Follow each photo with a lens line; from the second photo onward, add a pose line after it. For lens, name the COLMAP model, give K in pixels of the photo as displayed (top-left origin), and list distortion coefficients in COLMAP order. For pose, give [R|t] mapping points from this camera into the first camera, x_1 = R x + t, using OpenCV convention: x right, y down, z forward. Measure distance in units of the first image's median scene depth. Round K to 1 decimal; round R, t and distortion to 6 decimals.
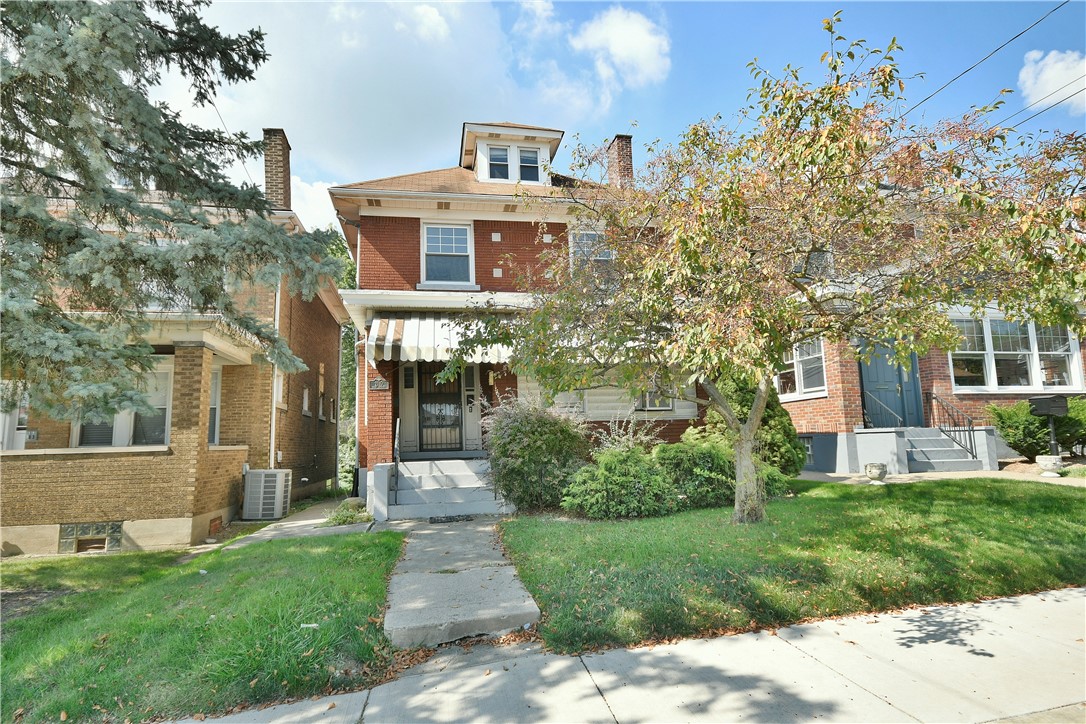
lens RADIAL K [[583.2, 0, 547.3], [0, 583.2, 362.4], [0, 0, 1]] dist [-0.002060, 0.002974]
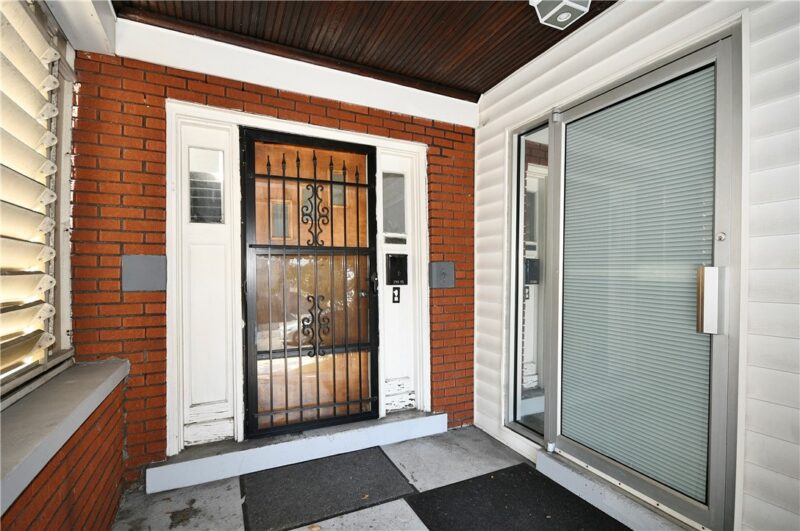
lens RADIAL K [[374.9, 0, 398.1], [0, 374.9, 267.8], [0, 0, 1]] dist [-0.000158, 0.000001]
pose [[0.966773, 0.034551, 0.253291, -0.230350], [-0.067406, 0.990213, 0.122206, 0.043884], [-0.246590, -0.135218, 0.959640, 0.952740]]
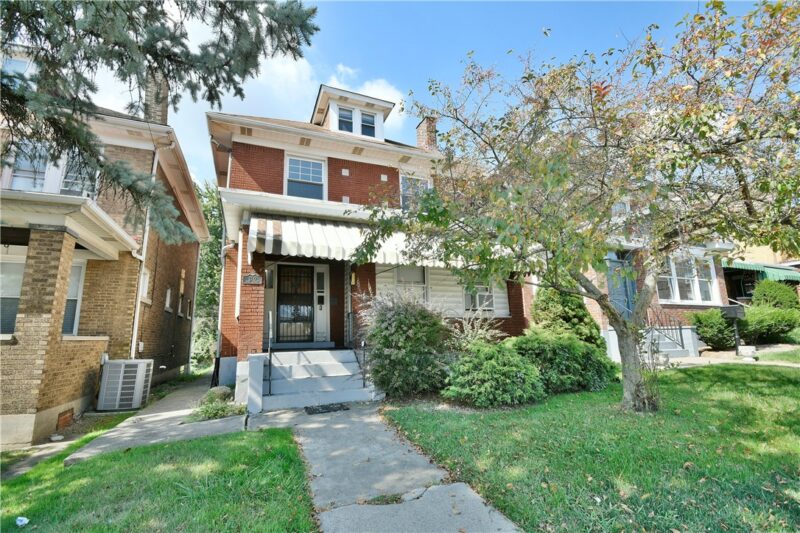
lens RADIAL K [[354.9, 0, 400.6], [0, 354.9, 269.7], [0, 0, 1]] dist [-0.002746, -0.005954]
pose [[0.978126, 0.044181, 0.203266, -0.149805], [-0.033100, 0.997791, -0.057600, 0.046832], [-0.205362, 0.049612, 0.977428, 0.294998]]
